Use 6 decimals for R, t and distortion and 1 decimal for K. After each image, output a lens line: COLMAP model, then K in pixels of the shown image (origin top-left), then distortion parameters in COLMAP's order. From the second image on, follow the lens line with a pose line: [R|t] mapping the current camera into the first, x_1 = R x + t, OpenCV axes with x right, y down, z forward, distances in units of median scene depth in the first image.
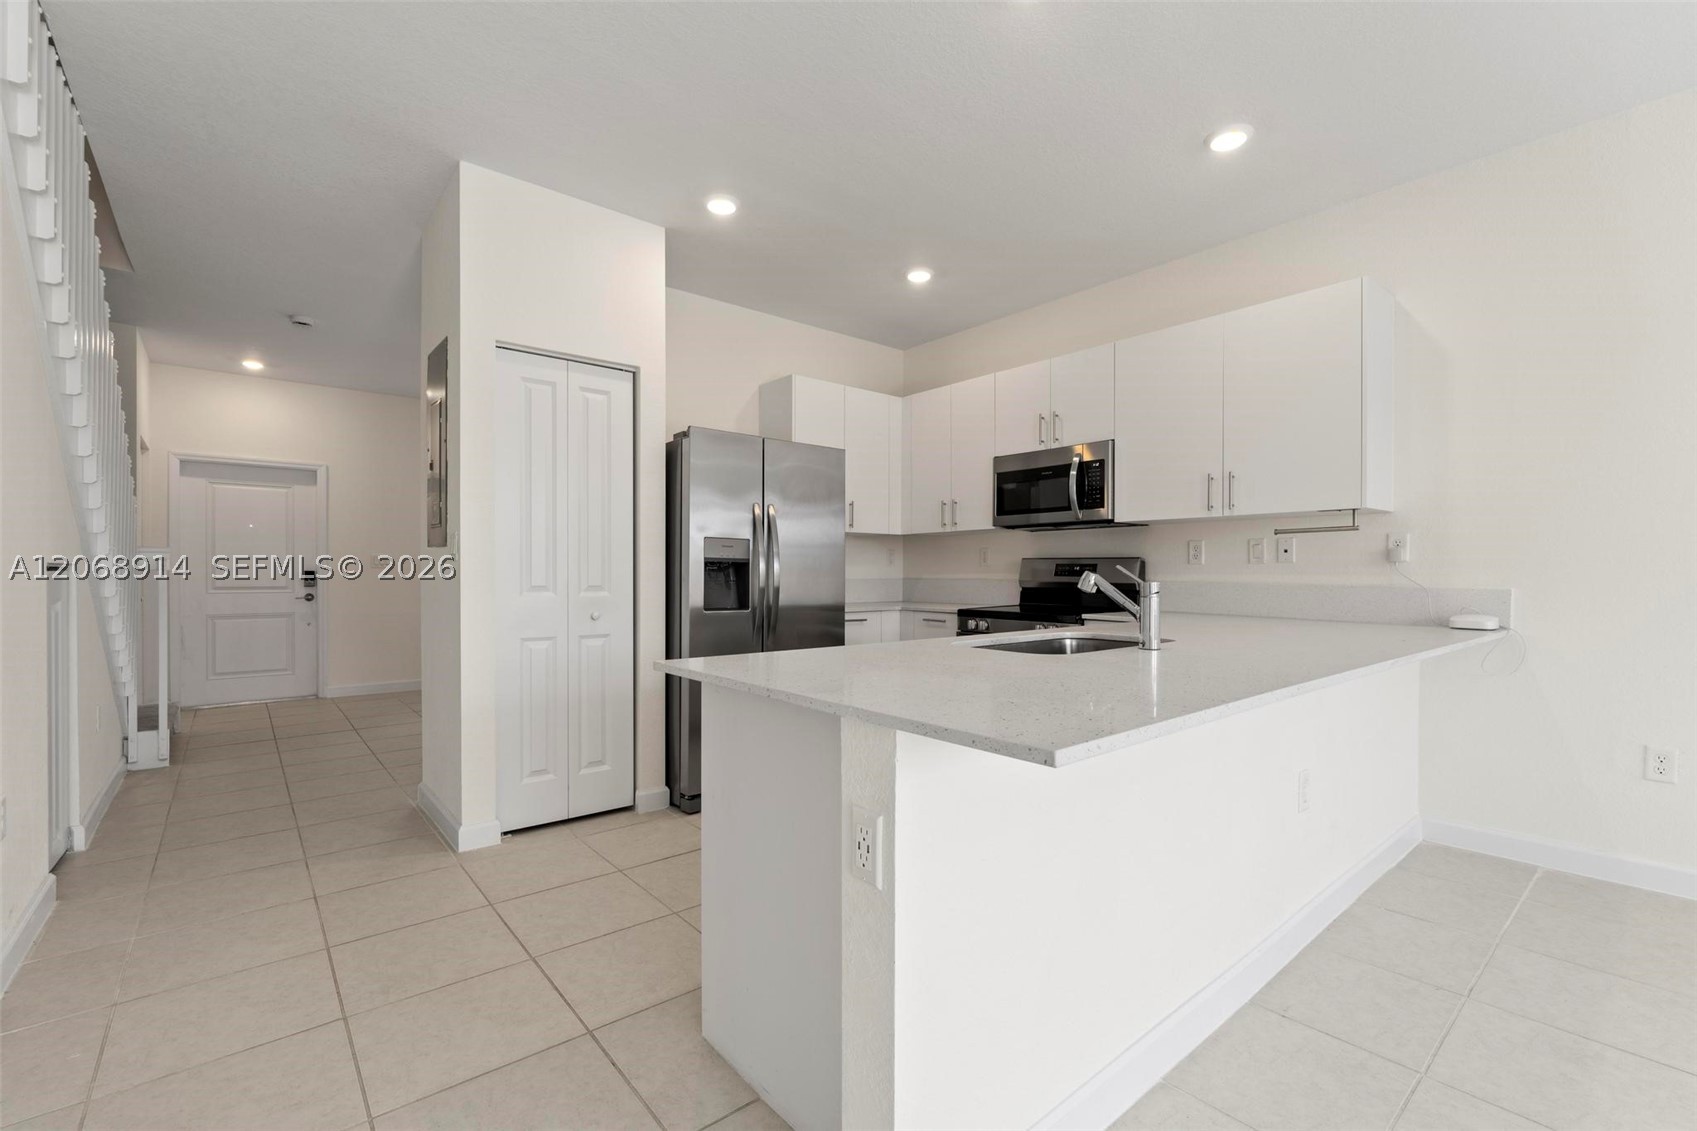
lens RADIAL K [[734.9, 0, 864.7], [0, 734.9, 568.7], [0, 0, 1]] dist [-0.005114, 0.000491]
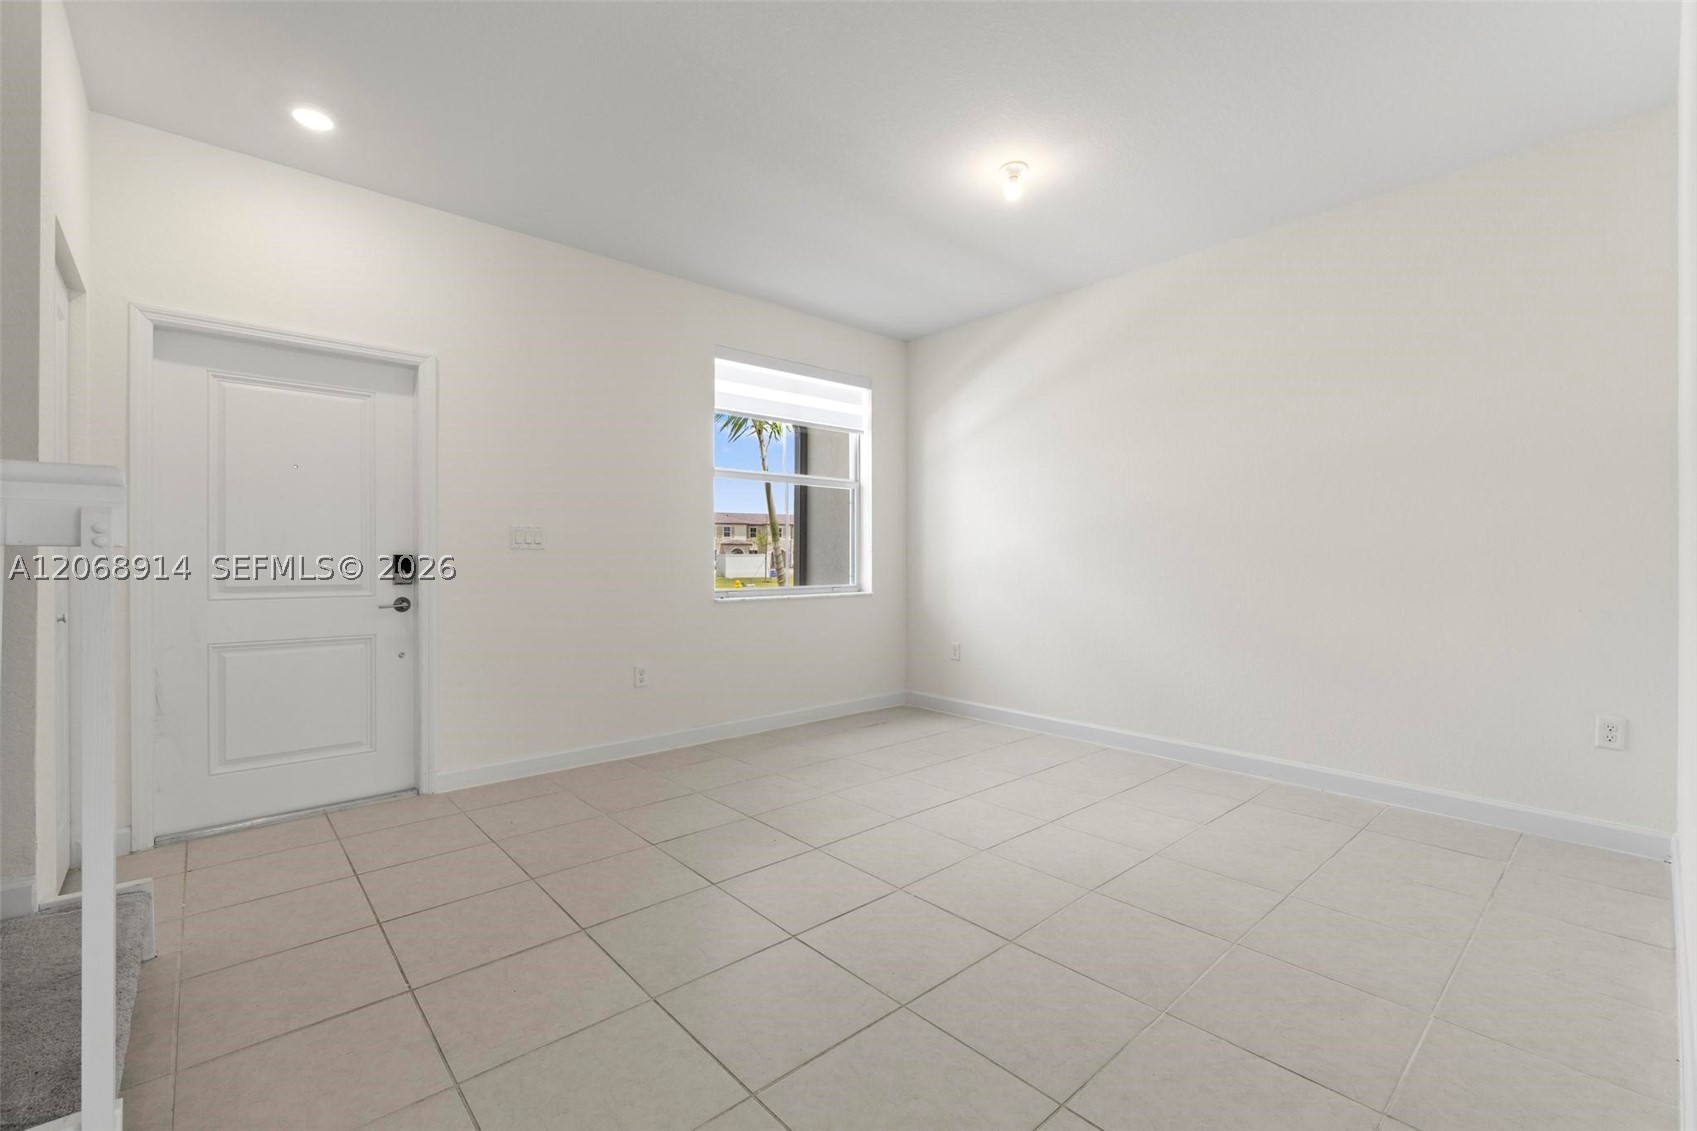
lens RADIAL K [[734.9, 0, 881.2], [0, 734.9, 559.8], [0, 0, 1]] dist [-0.005114, 0.000491]
pose [[0.999438, -0.004949, 0.033165, -0.337630], [0.005248, 0.999946, -0.008953, 0.010359], [-0.033119, 0.009123, 0.999410, 0.359379]]
